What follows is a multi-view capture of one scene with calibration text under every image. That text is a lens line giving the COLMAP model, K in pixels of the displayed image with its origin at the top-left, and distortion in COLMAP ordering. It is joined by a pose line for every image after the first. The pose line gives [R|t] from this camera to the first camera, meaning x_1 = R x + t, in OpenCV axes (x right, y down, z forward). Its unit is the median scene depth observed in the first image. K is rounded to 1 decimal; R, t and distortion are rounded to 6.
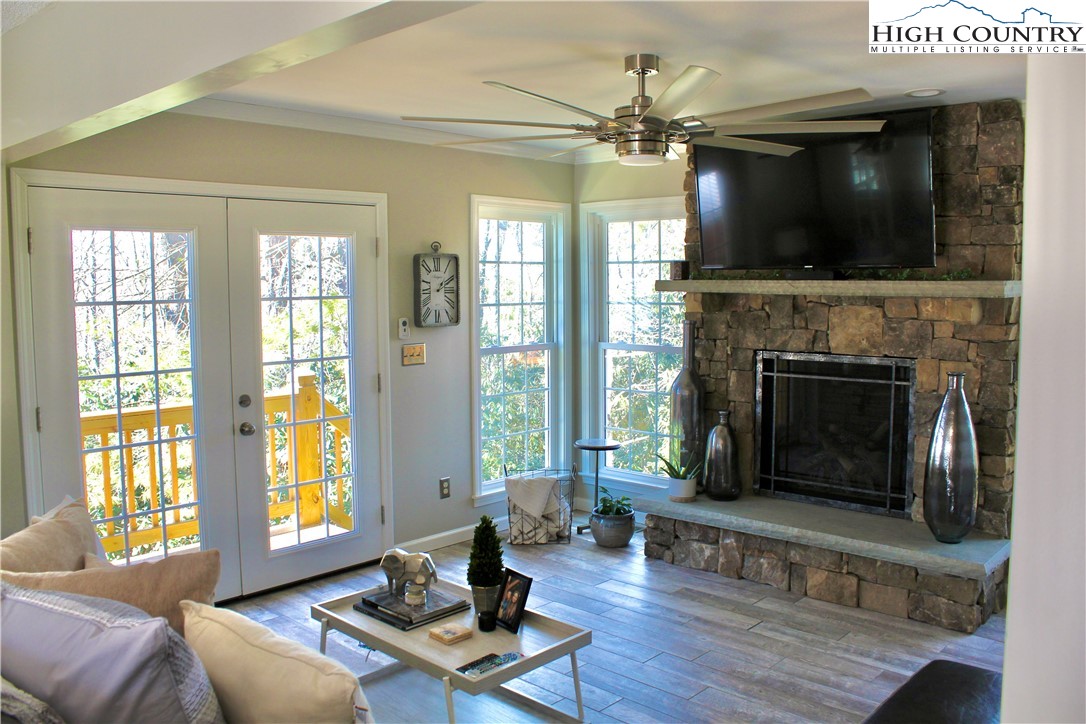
lens RADIAL K [[887.9, 0, 543.0], [0, 887.9, 362.0], [0, 0, 1]] dist [-0.184757, 0.181679]
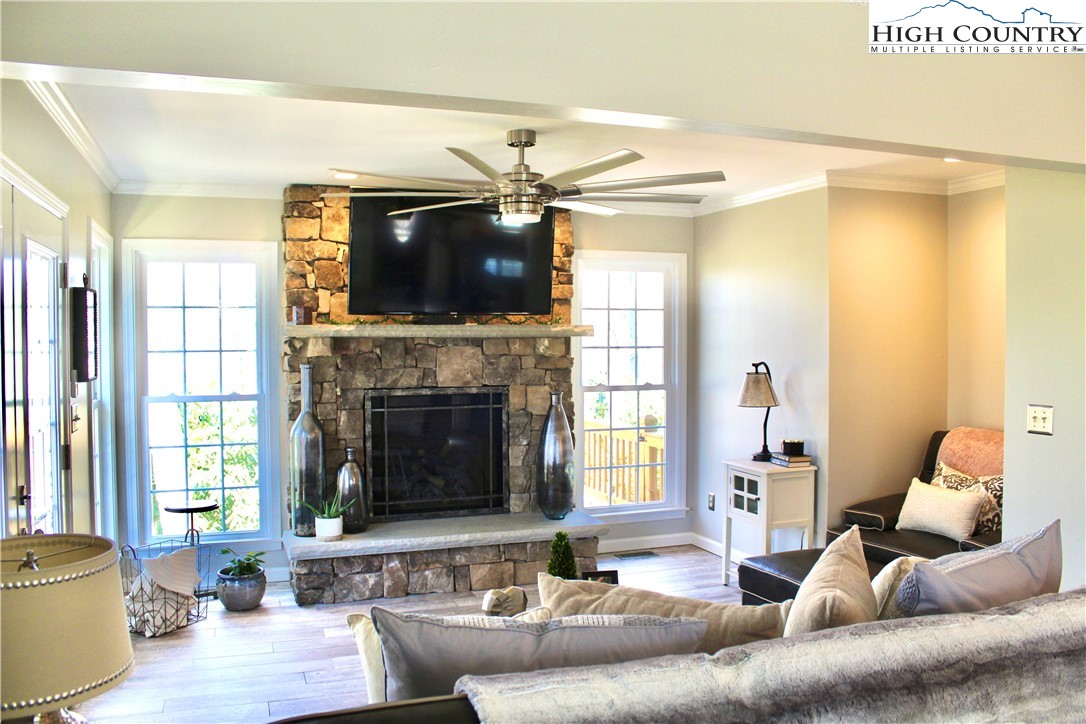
lens RADIAL K [[887.9, 0, 543.0], [0, 887.9, 362.0], [0, 0, 1]] dist [-0.184757, 0.181679]
pose [[0.458063, -0.022437, 0.888636, -0.660013], [0.082581, 0.996432, -0.017409, -0.010829], [-0.885075, 0.081358, 0.458282, 0.316772]]
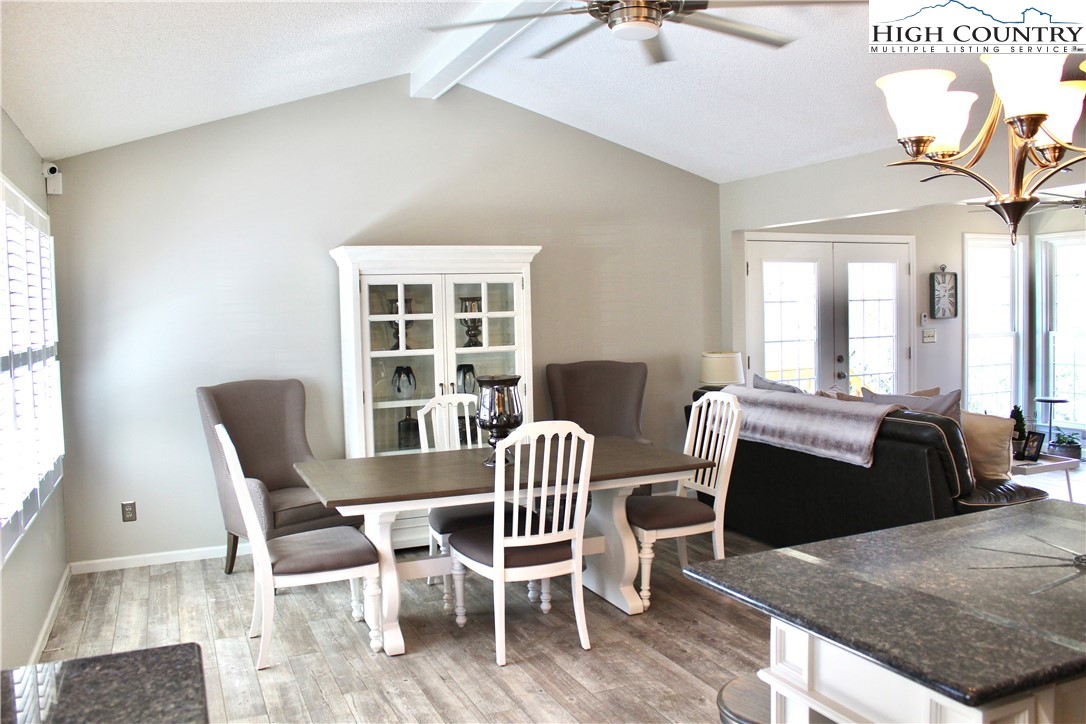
lens RADIAL K [[887.9, 0, 543.0], [0, 887.9, 362.0], [0, 0, 1]] dist [-0.184757, 0.181679]
pose [[0.916442, 0.006901, -0.400108, -0.177943], [-0.015220, 0.999729, -0.017616, 0.083480], [0.399878, 0.022234, 0.916299, -0.760331]]
